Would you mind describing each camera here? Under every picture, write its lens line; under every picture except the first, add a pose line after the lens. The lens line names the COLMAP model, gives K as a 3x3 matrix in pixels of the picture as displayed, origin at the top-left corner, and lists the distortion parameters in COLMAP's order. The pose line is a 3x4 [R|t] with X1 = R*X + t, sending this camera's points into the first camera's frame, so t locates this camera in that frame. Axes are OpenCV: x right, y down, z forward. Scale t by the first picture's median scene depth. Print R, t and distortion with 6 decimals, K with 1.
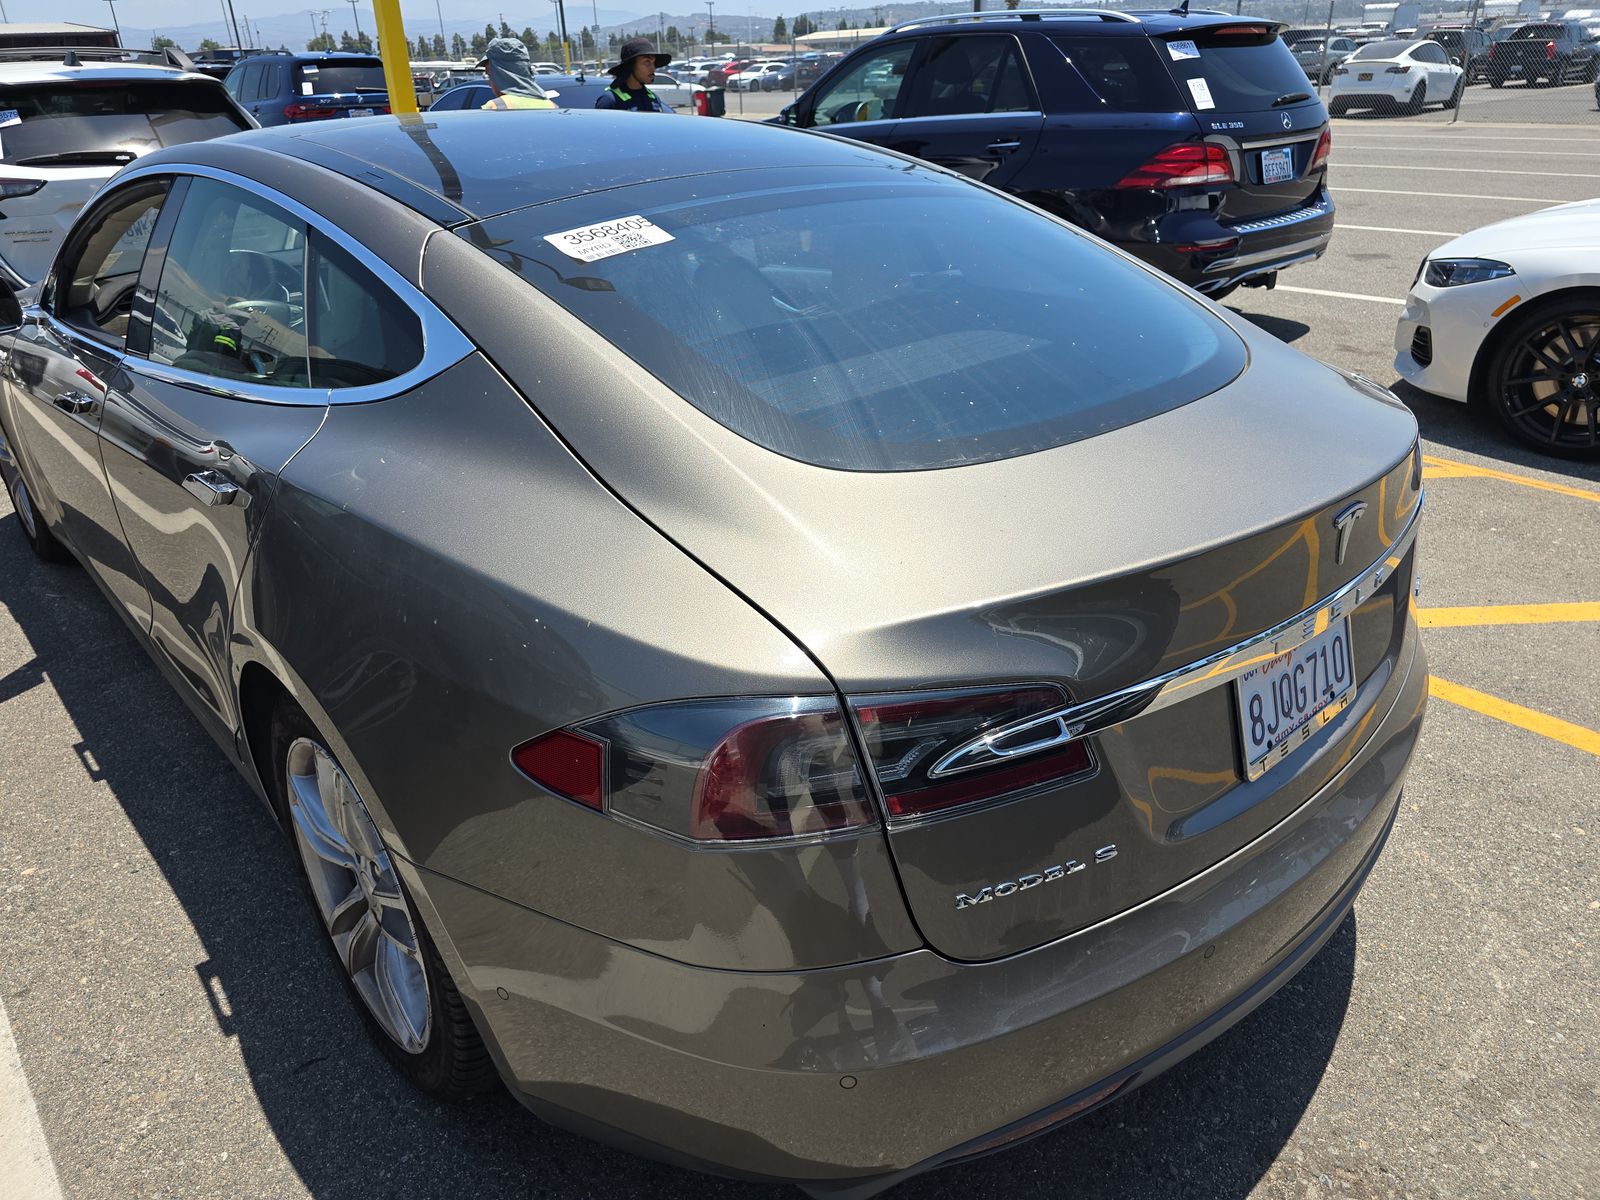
lens RADIAL K [[1123.5, 0, 807.9], [0, 1123.5, 596.3], [0, 0, 1]] dist [0.042614, -0.041503]
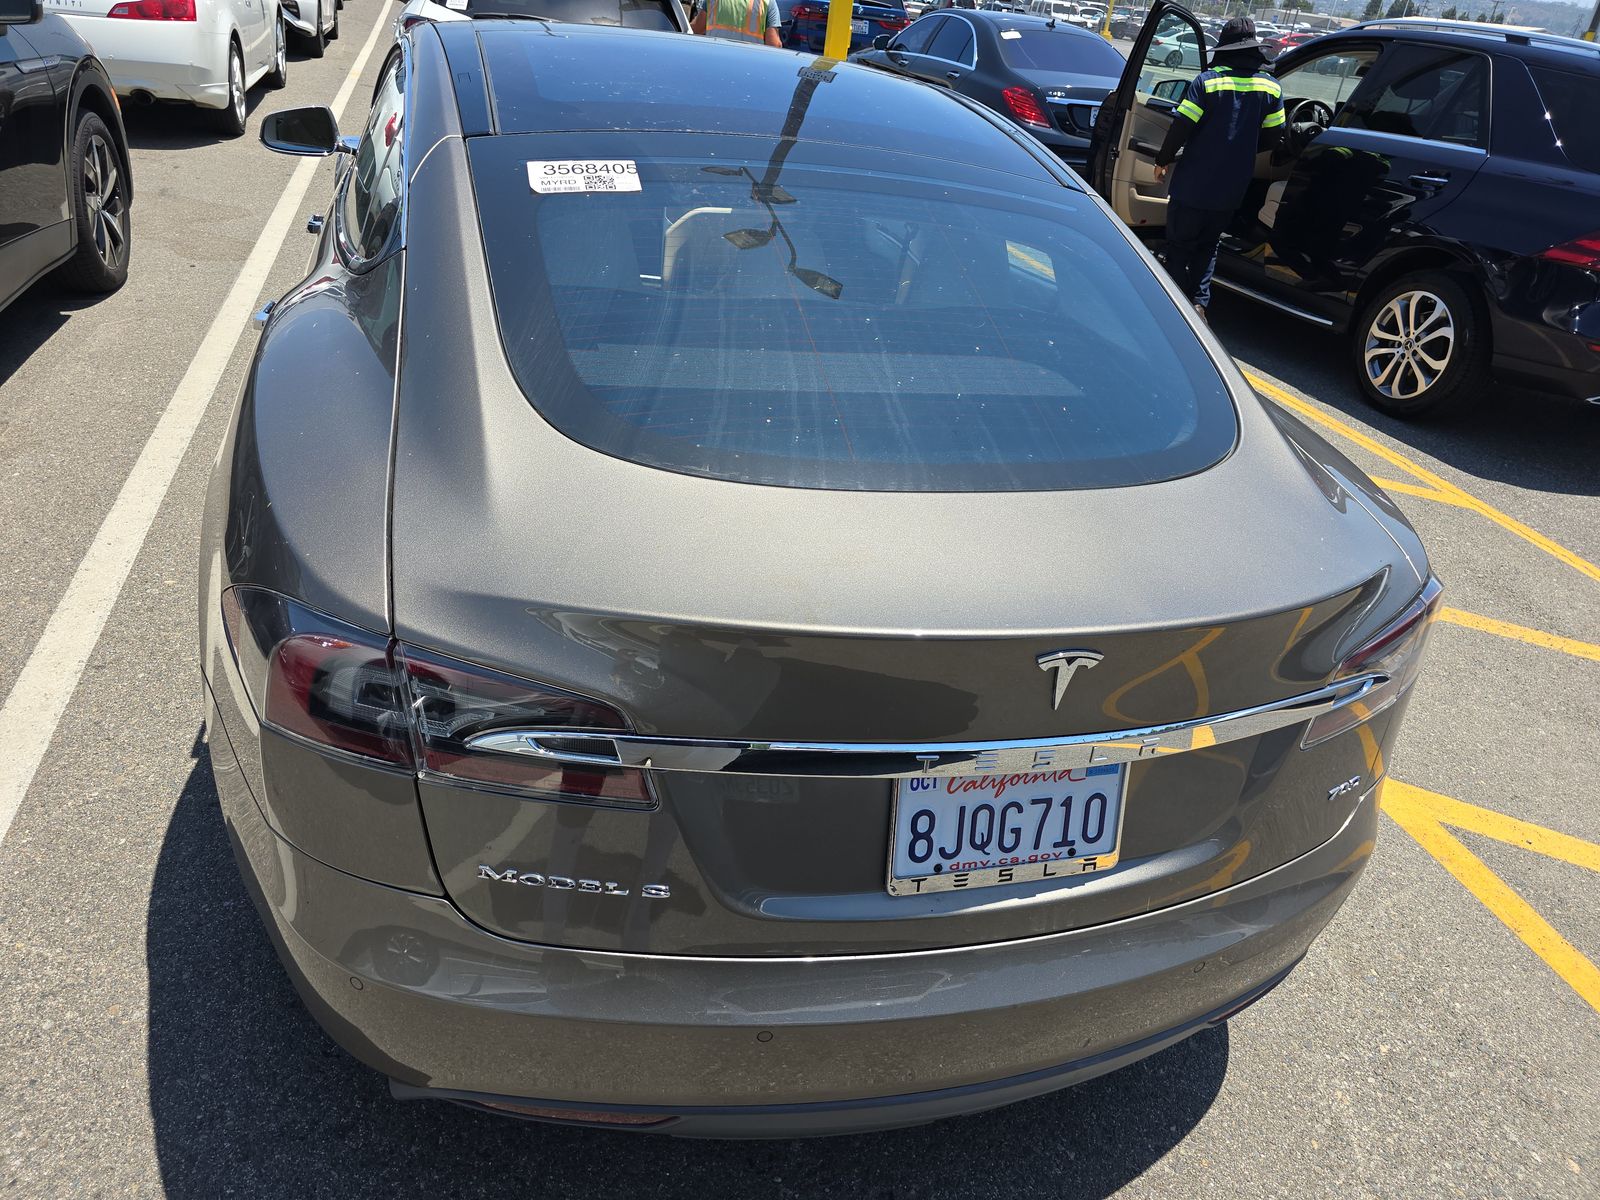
lens RADIAL K [[1123.5, 0, 807.9], [0, 1123.5, 596.3], [0, 0, 1]] dist [0.042614, -0.041503]
pose [[0.887397, 0.328626, -0.323314, 0.440422], [-0.313586, 0.944366, 0.099182, -0.110403], [0.337920, 0.013373, 0.941080, 0.083017]]
